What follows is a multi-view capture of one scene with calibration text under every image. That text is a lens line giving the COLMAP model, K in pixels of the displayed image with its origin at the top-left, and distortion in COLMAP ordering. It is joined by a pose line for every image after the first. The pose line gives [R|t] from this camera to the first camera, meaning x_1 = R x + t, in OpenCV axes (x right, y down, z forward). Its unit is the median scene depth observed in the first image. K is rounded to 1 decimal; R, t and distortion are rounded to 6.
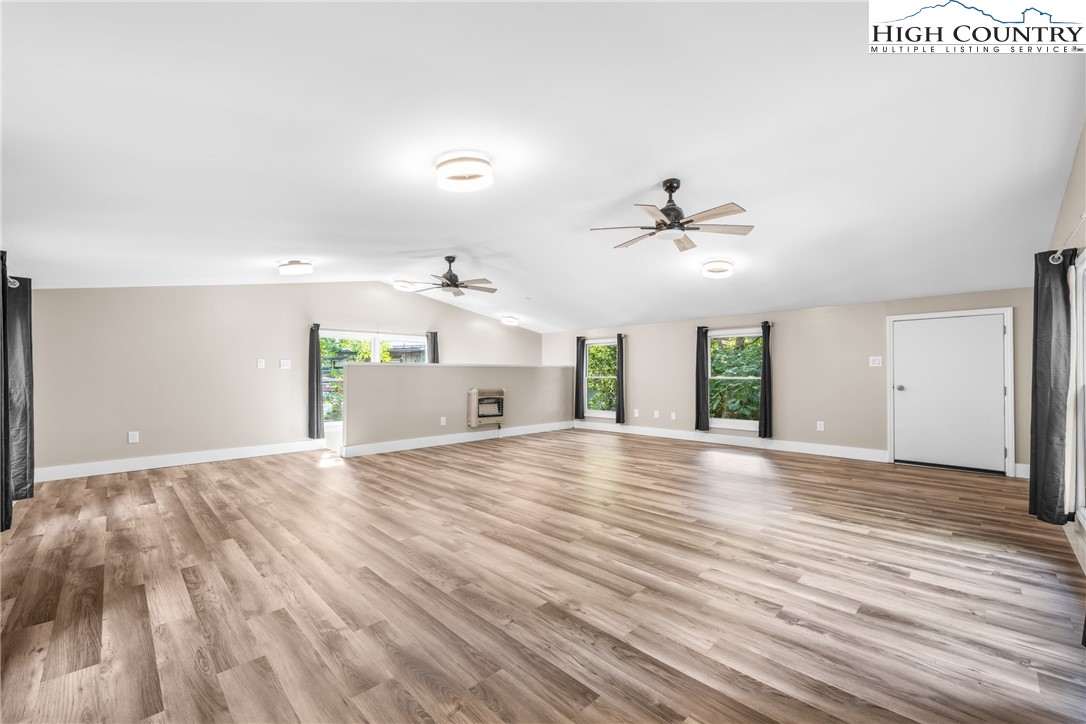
lens RADIAL K [[434.2, 0, 536.5], [0, 434.2, 364.6], [0, 0, 1]] dist [-0.000582, -0.000249]
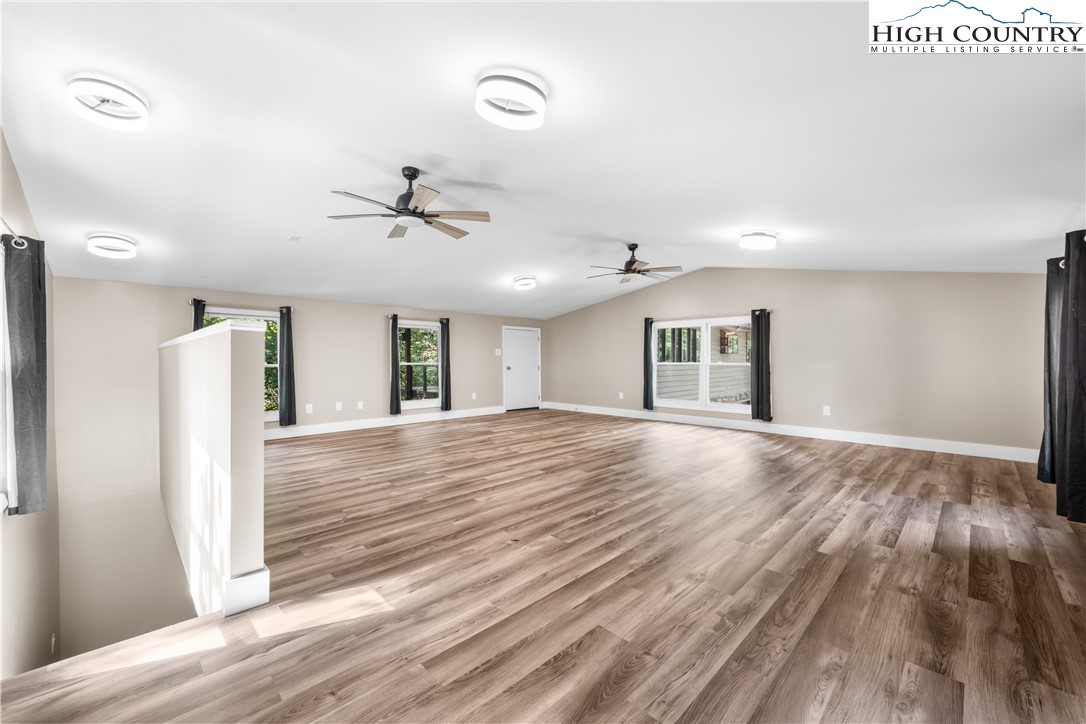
lens RADIAL K [[434.2, 0, 536.5], [0, 434.2, 364.6], [0, 0, 1]] dist [-0.000582, -0.000249]
pose [[-0.004260, -0.009013, 0.999950, -1.567547], [-0.019674, 0.999767, 0.008928, 0.038945], [-0.999797, -0.019635, -0.004436, 1.583728]]
